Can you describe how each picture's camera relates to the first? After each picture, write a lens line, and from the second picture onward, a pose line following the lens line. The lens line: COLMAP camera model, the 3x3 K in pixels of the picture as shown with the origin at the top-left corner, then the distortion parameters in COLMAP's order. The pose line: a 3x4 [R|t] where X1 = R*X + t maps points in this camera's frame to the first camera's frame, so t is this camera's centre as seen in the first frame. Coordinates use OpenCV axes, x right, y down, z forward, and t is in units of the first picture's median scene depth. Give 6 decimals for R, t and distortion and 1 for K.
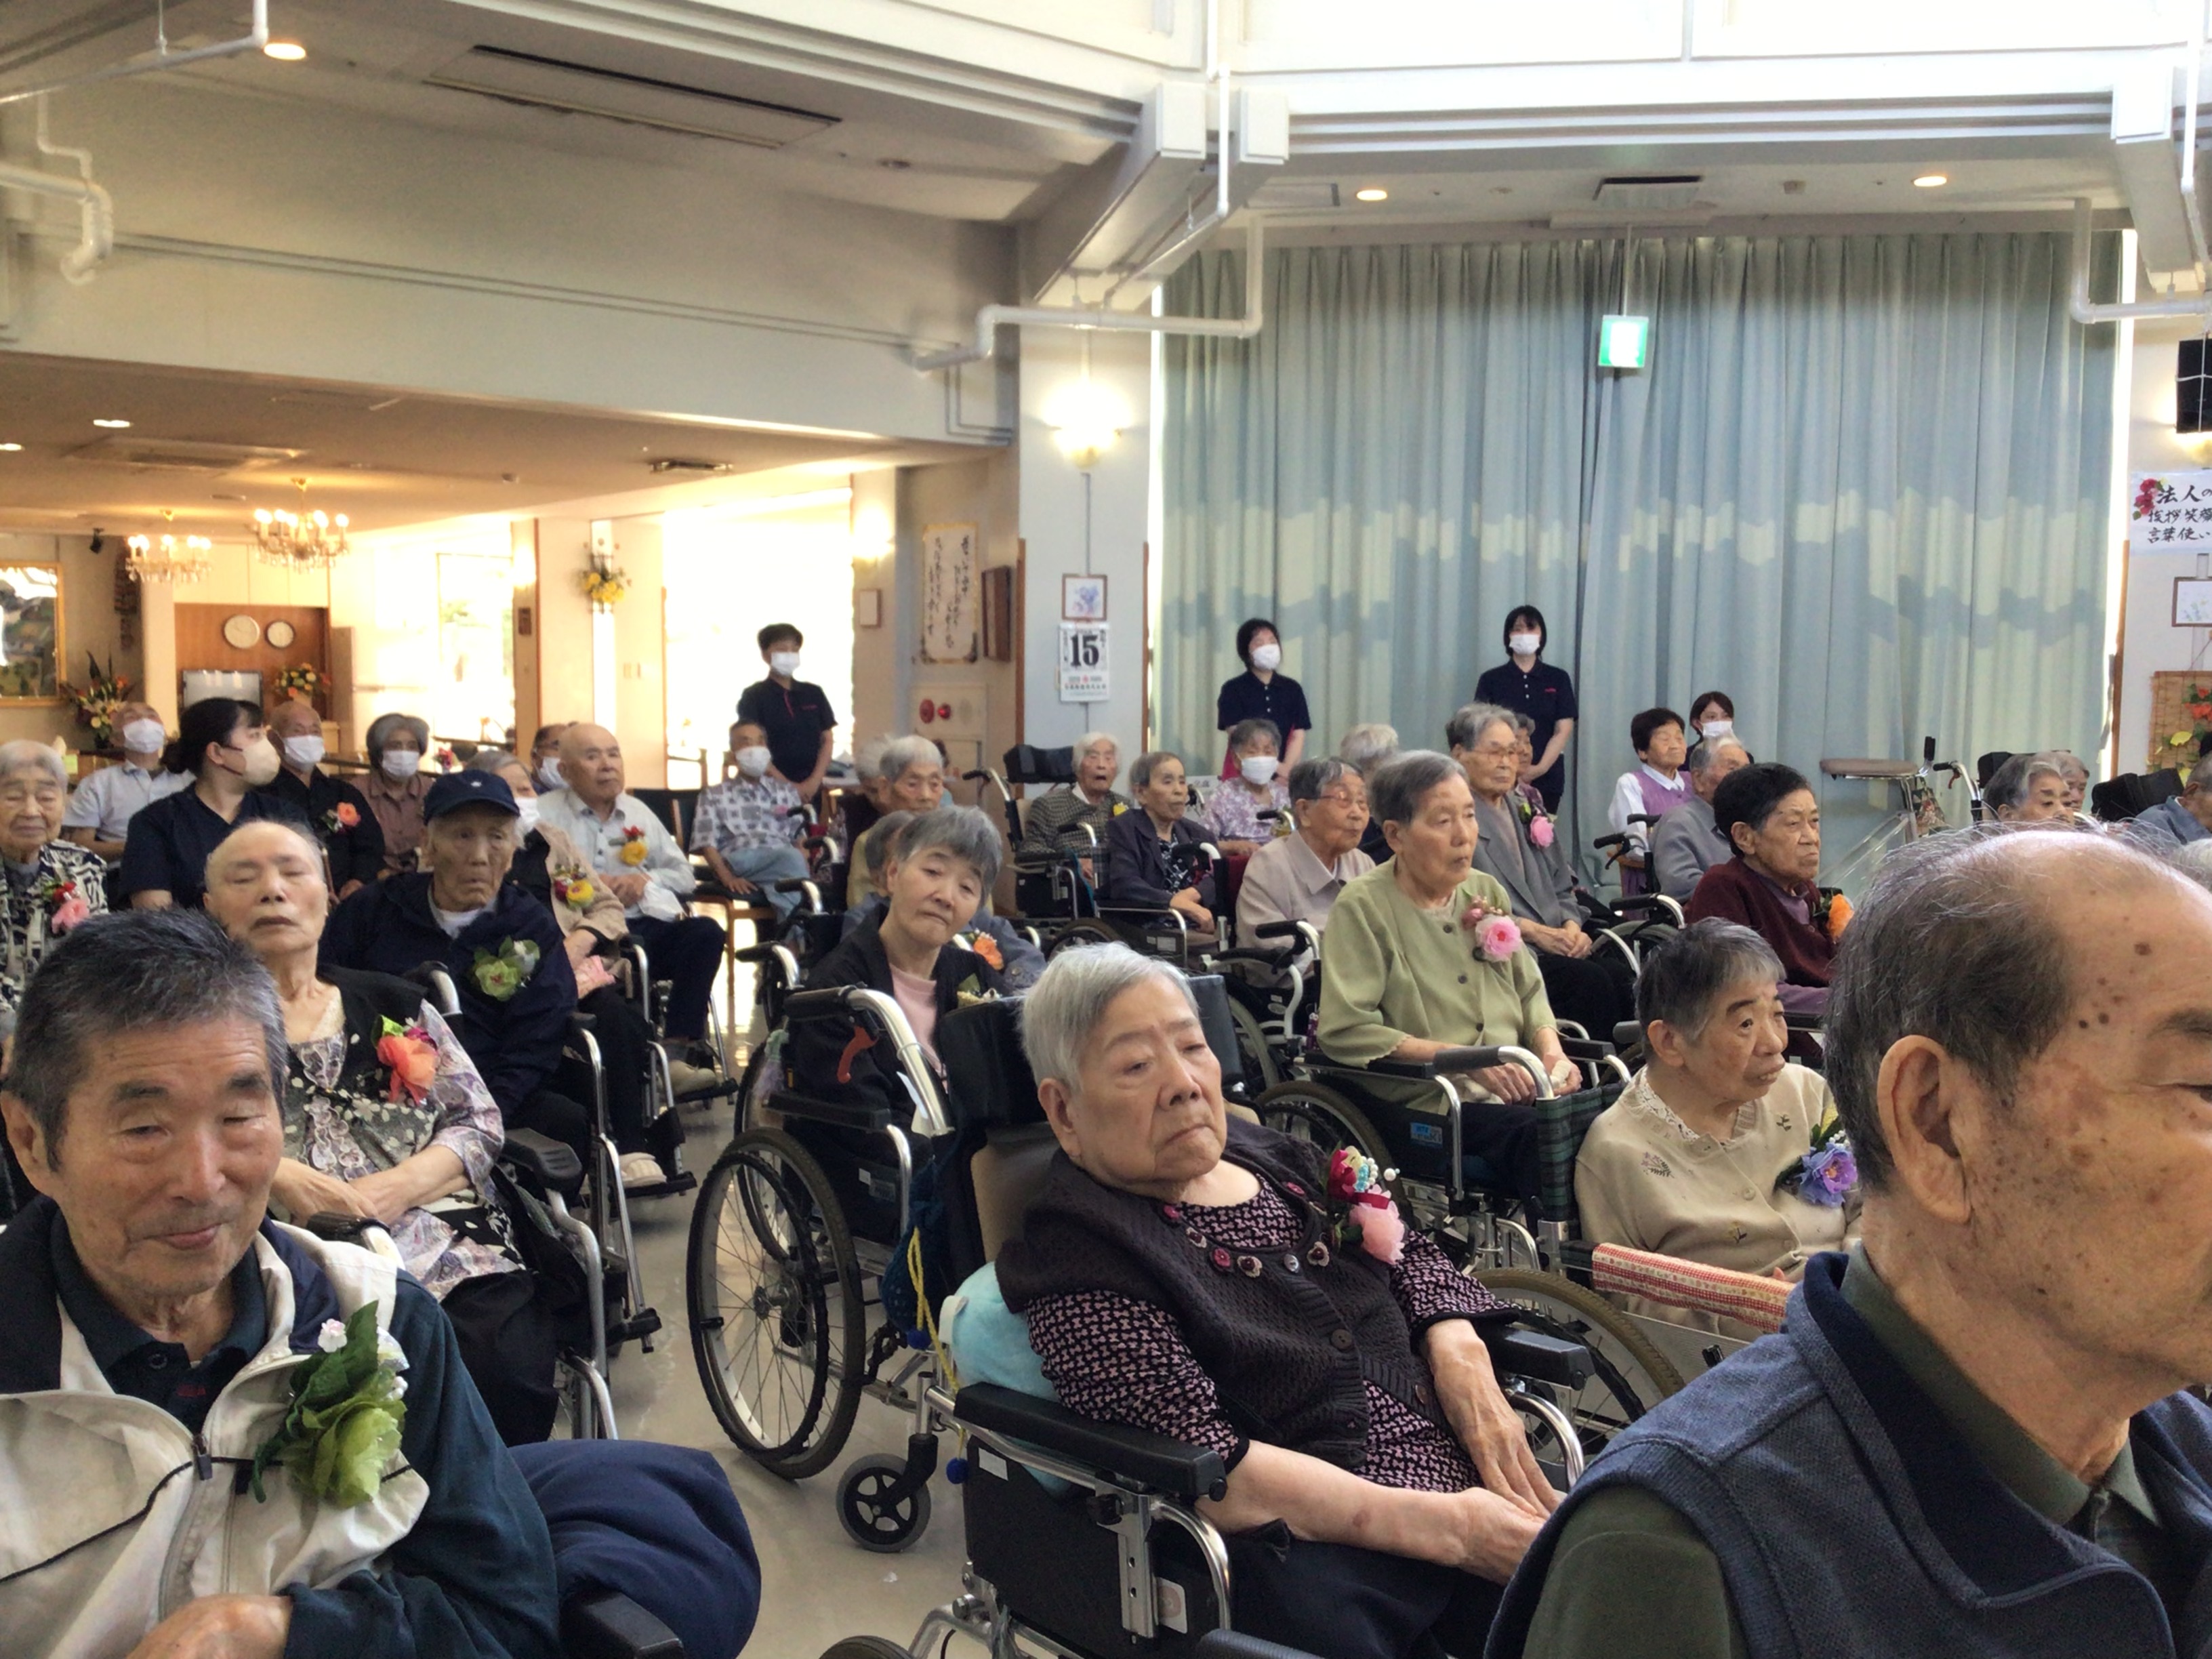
lens RADIAL K [[2006.1, 0, 1098.7], [0, 2006.1, 835.9], [0, 0, 1]] dist [0.025140, 0.000000]
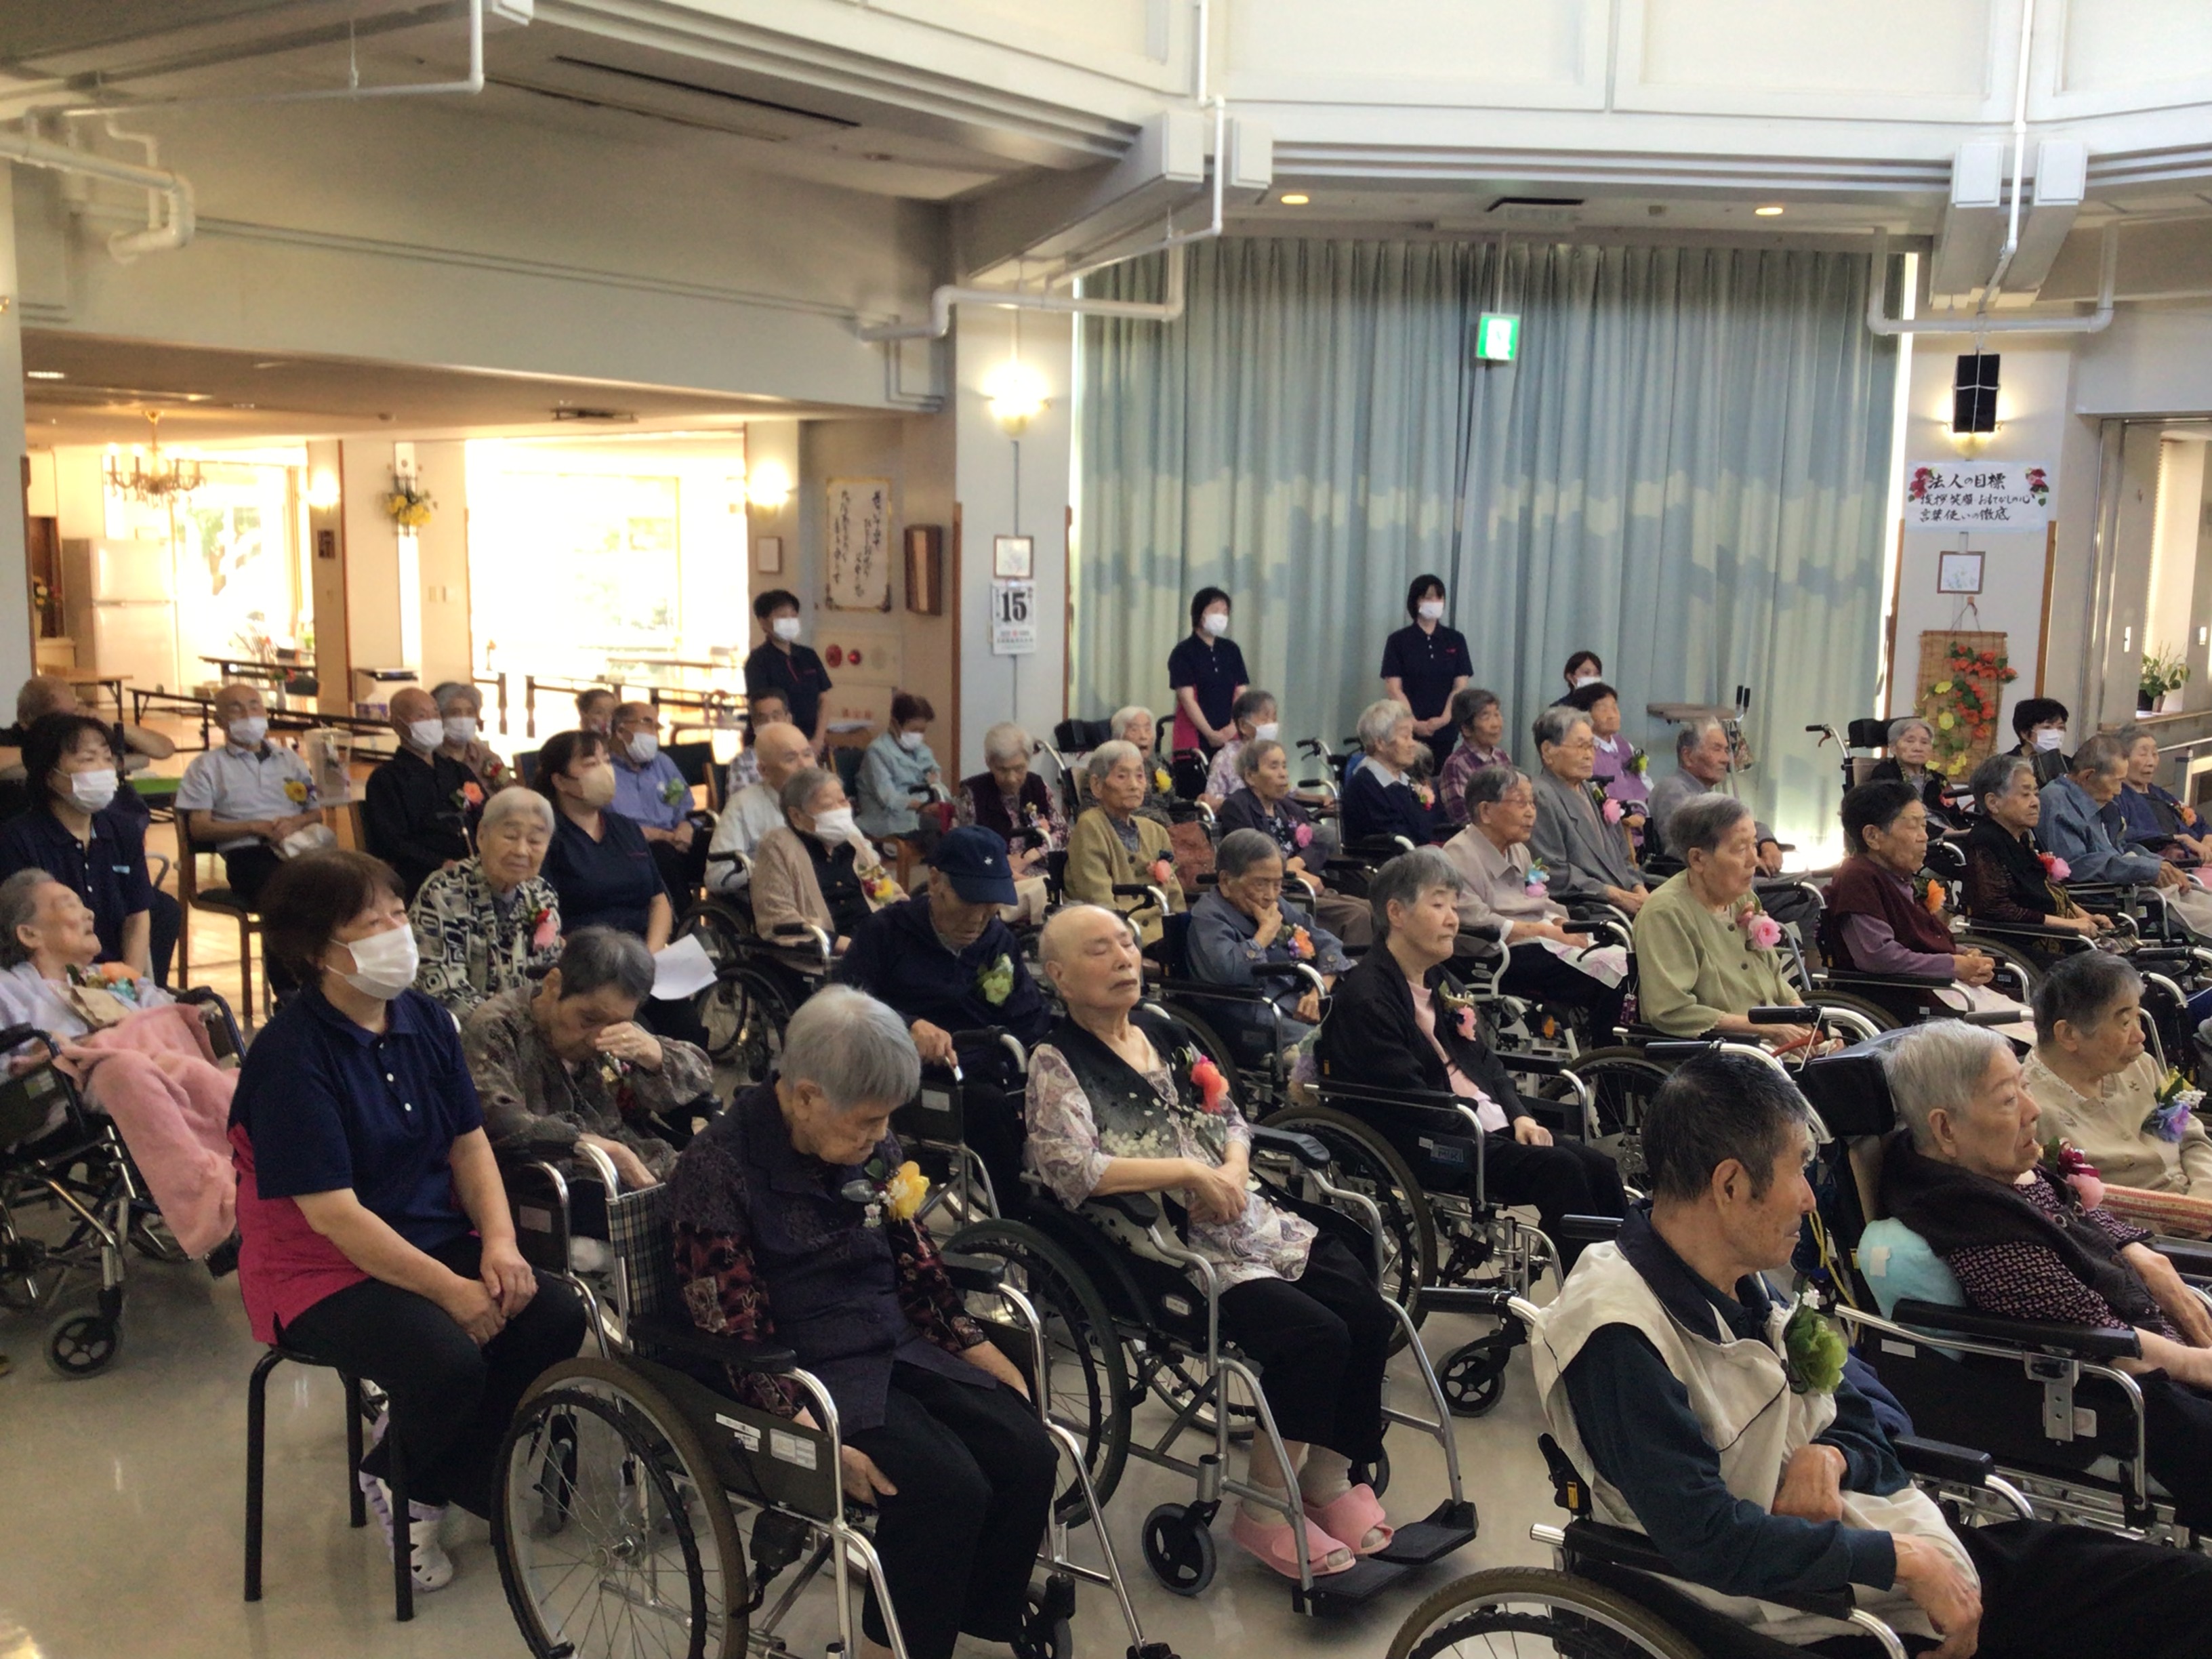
lens RADIAL K [[2006.1, 0, 1101.8], [0, 2006.1, 831.9], [0, 0, 1]] dist [0.025140, 0.000000]
pose [[0.981841, -0.018564, 0.188794, -0.170759], [0.007793, 0.998307, 0.057635, -0.033997], [-0.189544, -0.055117, 0.980324, -0.075246]]
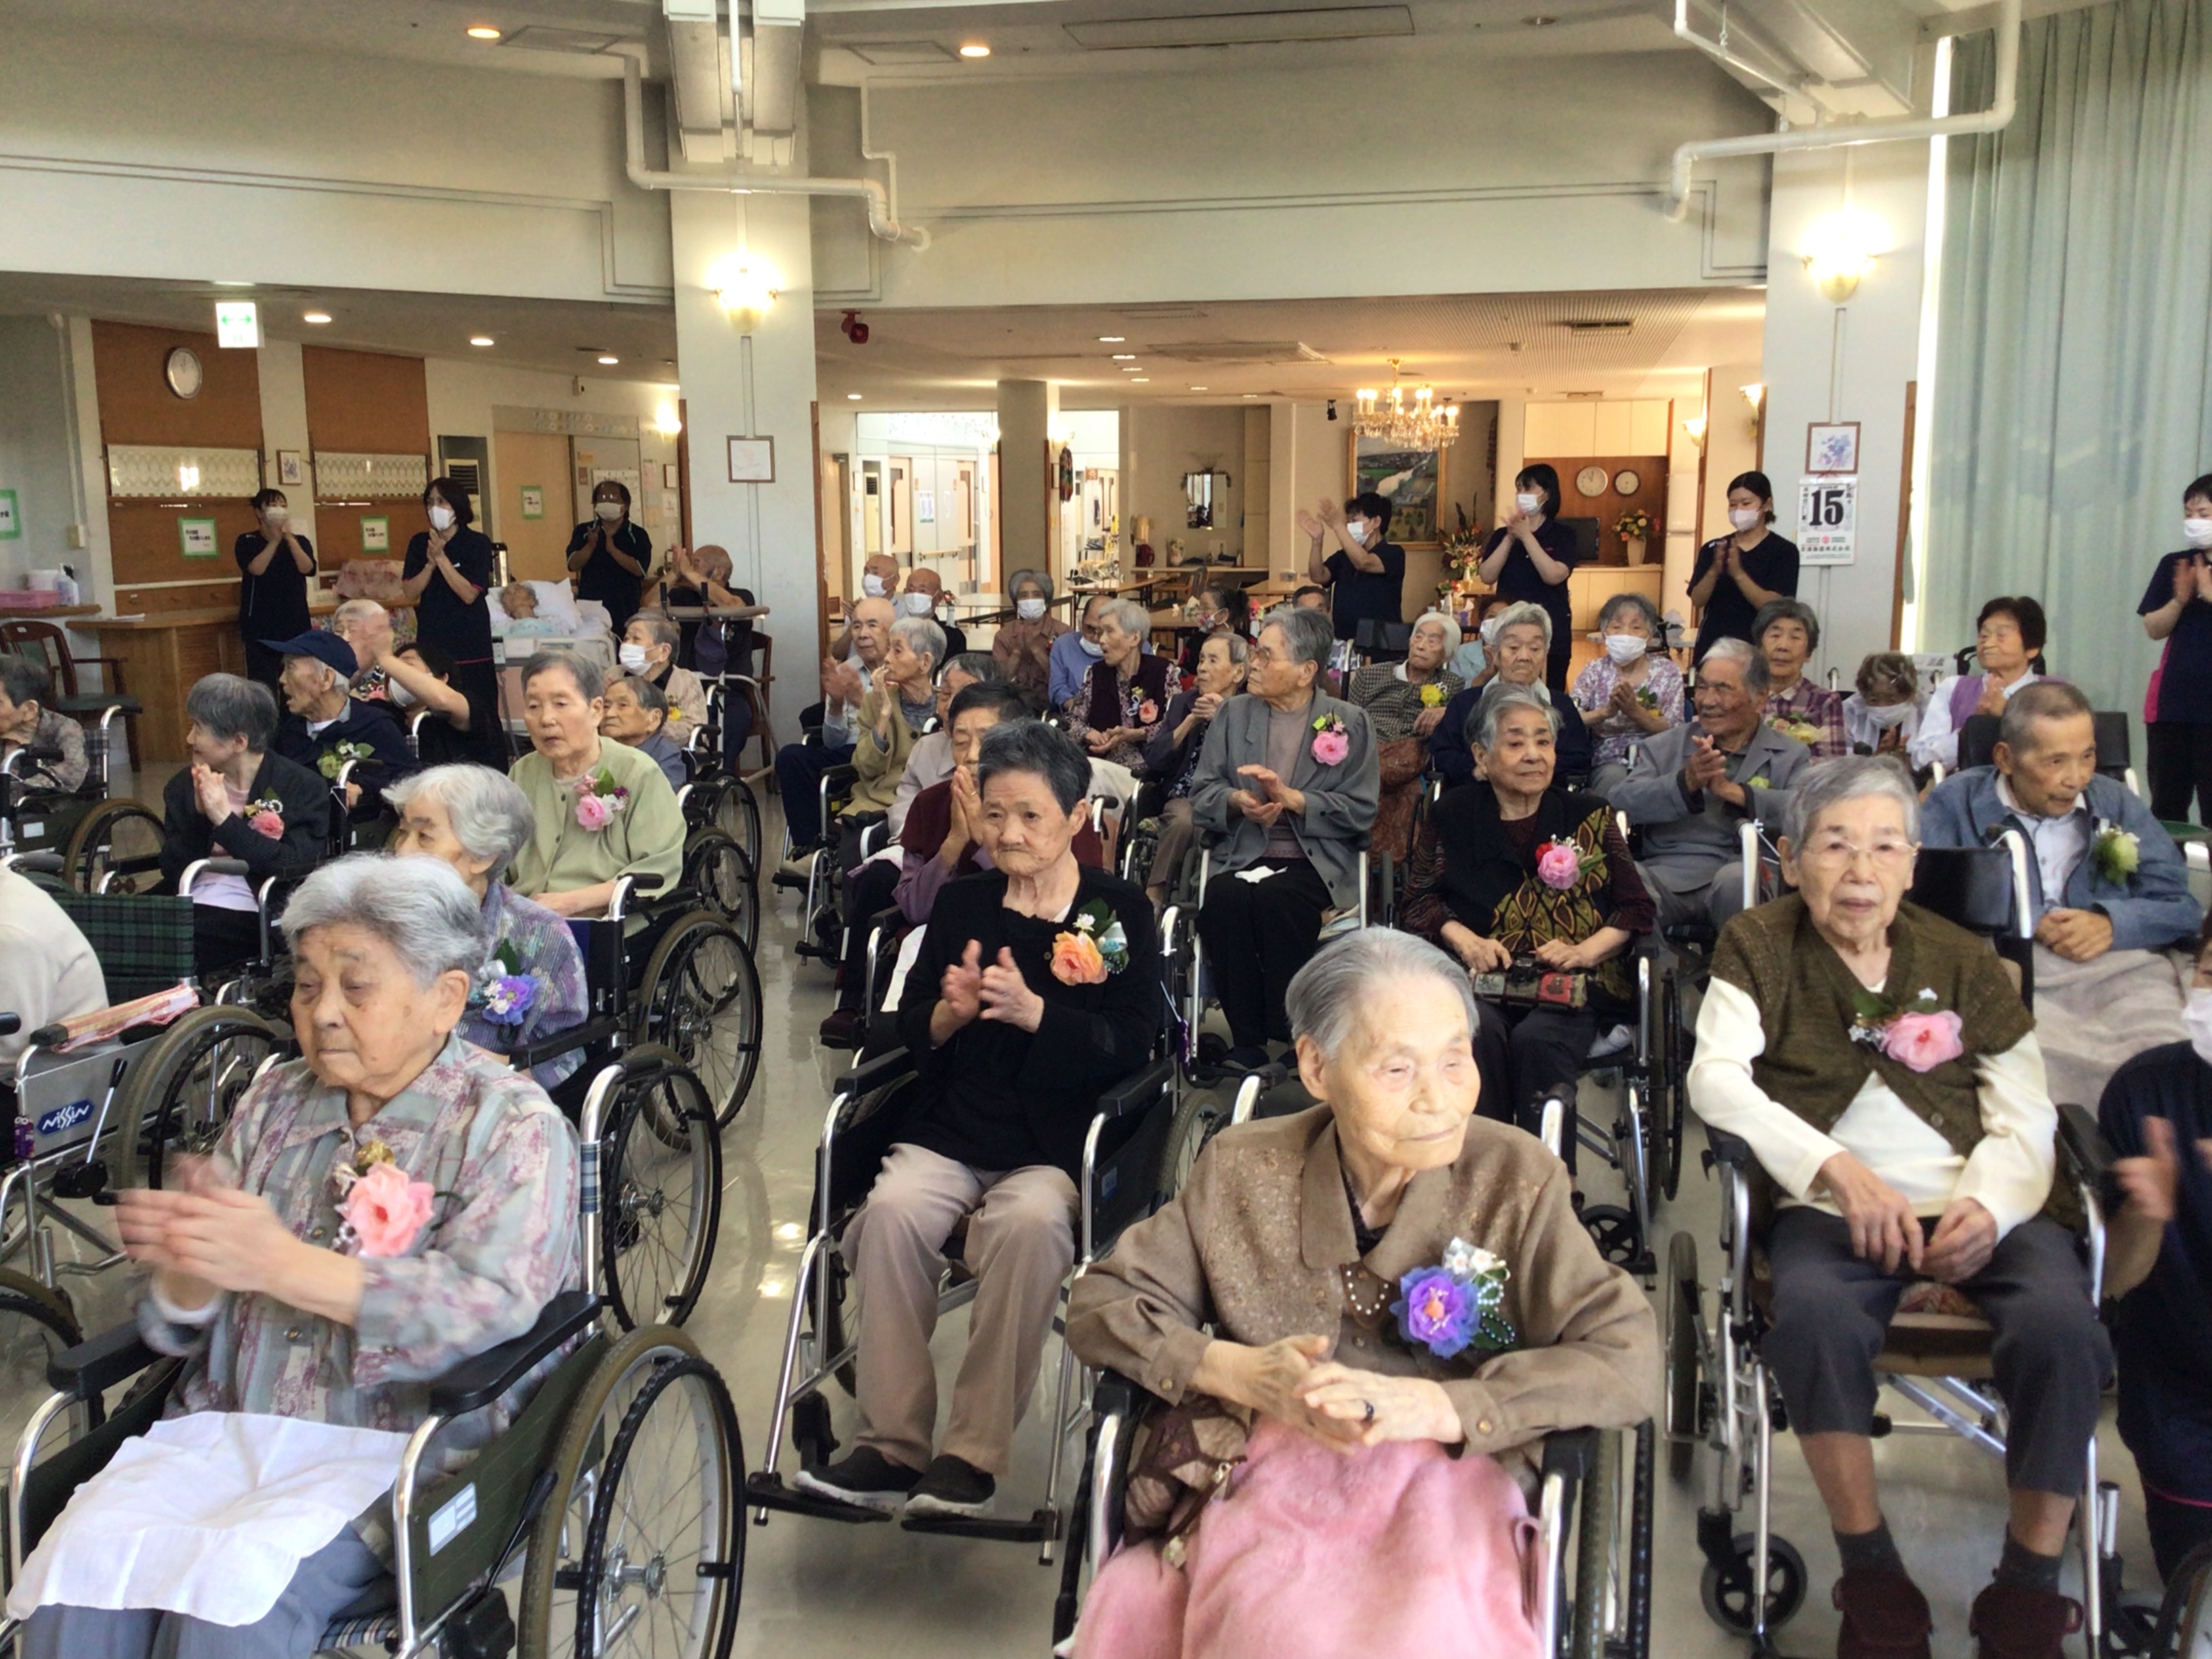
lens RADIAL K [[2006.1, 0, 1131.9], [0, 2006.1, 837.8], [0, 0, 1]] dist [0.025140, 0.000000]
pose [[0.672057, 0.110157, -0.732260, 0.479145], [-0.048188, 0.993283, 0.105198, -0.024789], [0.738930, -0.035413, 0.672851, 0.147234]]
